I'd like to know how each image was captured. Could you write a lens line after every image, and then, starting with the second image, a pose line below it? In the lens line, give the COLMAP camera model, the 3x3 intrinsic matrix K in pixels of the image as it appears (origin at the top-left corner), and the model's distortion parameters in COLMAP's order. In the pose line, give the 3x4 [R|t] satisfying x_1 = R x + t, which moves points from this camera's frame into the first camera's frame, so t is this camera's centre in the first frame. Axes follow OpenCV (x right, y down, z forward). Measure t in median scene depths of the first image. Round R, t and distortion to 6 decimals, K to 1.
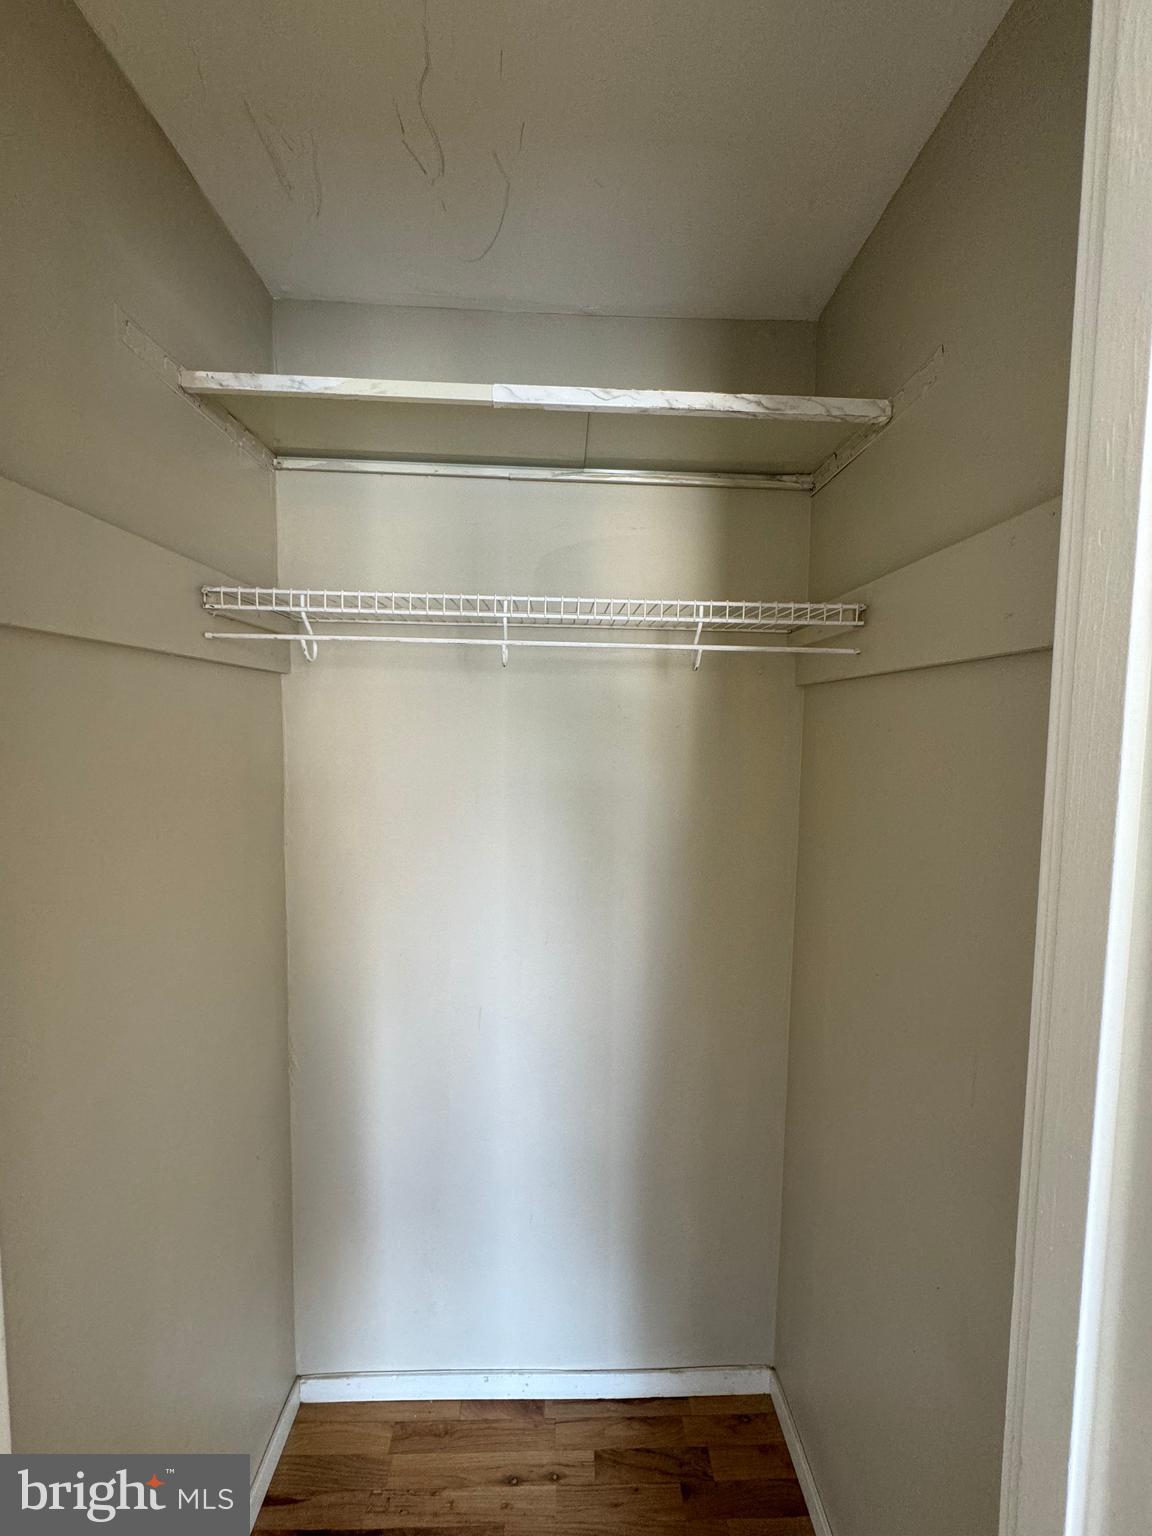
lens RADIAL K [[612.7, 0, 578.5], [0, 612.7, 767.9], [0, 0, 1]] dist [-0.001201, 0.000756]
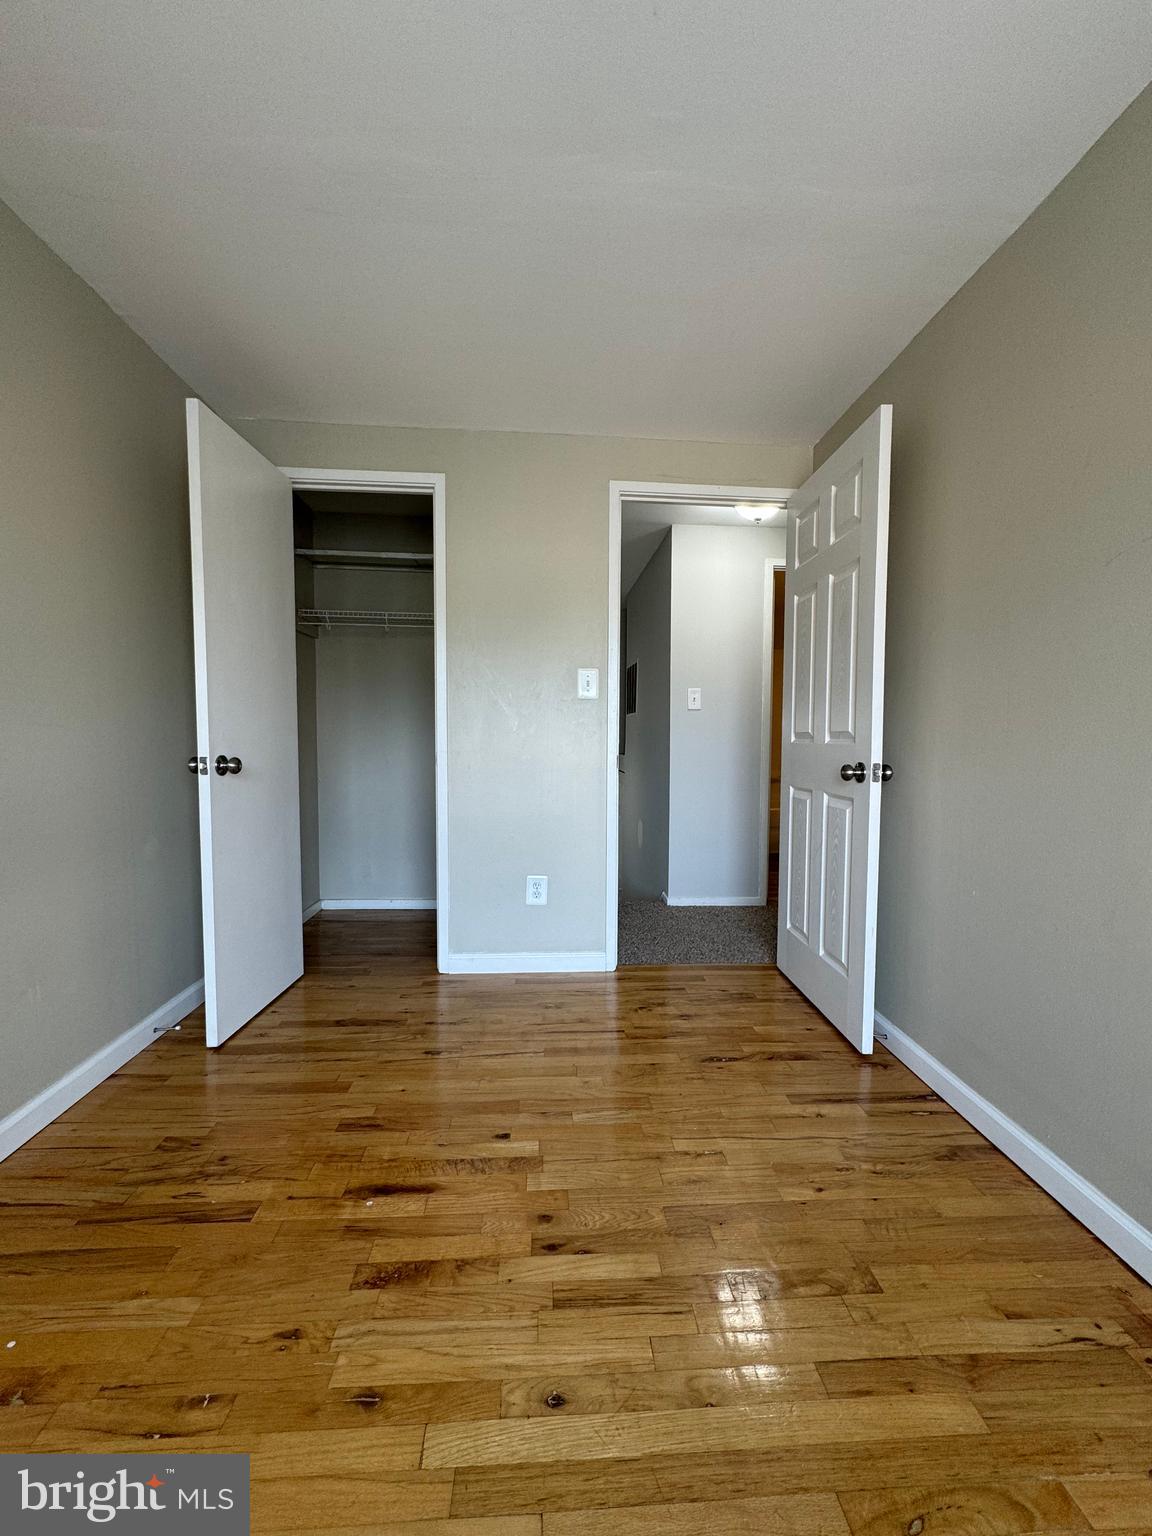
lens RADIAL K [[612.7, 0, 578.5], [0, 612.7, 767.9], [0, 0, 1]] dist [-0.001201, 0.000756]
pose [[0.999064, -0.008567, 0.042411, 0.789346], [0.009492, 0.999721, -0.021651, 0.664664], [-0.042213, 0.022033, 0.998866, -2.411806]]
